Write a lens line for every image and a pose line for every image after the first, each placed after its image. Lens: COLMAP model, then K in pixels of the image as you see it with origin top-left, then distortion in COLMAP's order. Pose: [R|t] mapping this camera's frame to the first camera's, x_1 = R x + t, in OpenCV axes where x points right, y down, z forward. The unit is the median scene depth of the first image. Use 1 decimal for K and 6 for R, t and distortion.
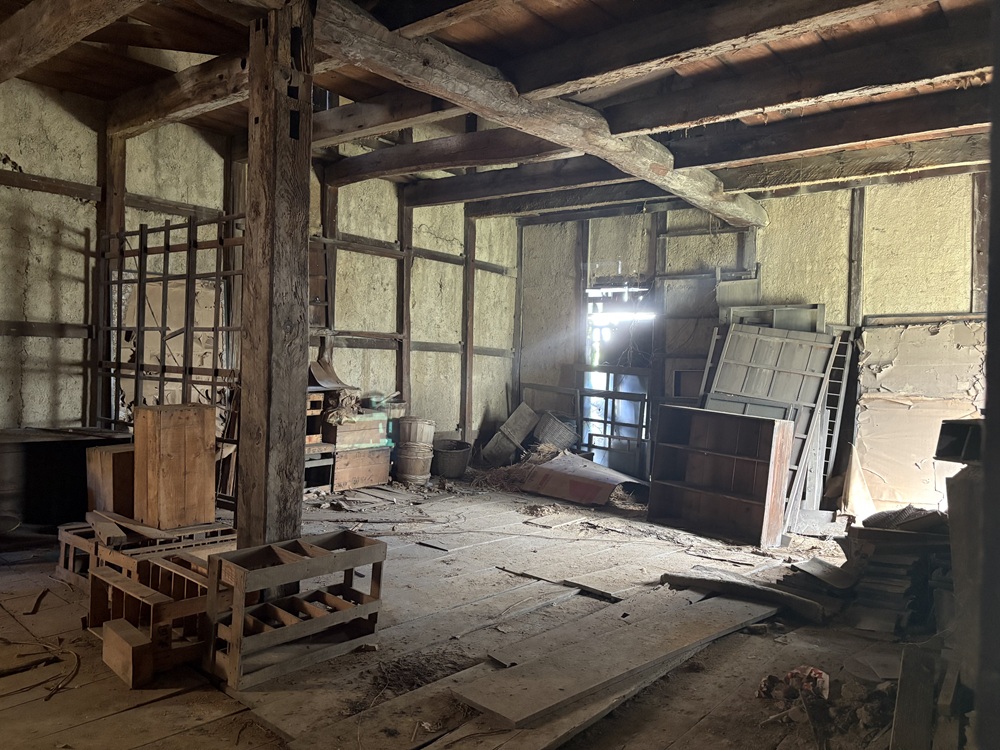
lens RADIAL K [[772.7, 0, 498.6], [0, 772.7, 373.3], [0, 0, 1]] dist [0.043084, -0.039689]
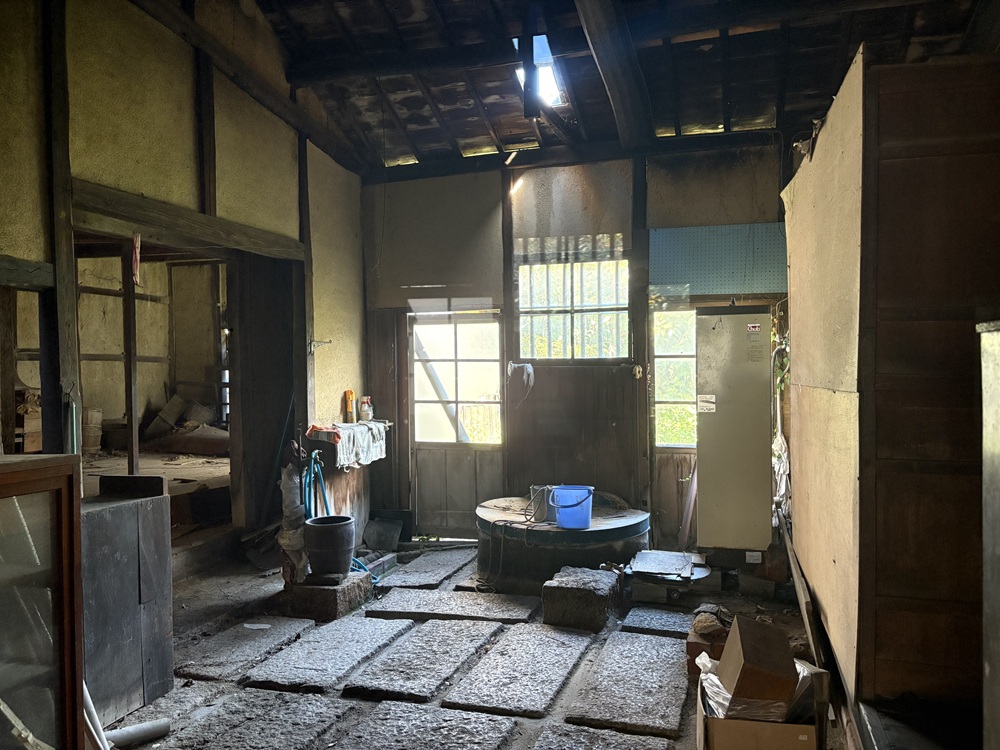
lens RADIAL K [[772.7, 0, 496.9], [0, 772.7, 371.6], [0, 0, 1]] dist [0.043084, -0.039689]
pose [[0.935012, -0.047064, 0.351479, 0.083019], [0.048233, 0.998821, 0.005433, 0.016669], [-0.351320, 0.011873, 0.936180, -0.521192]]
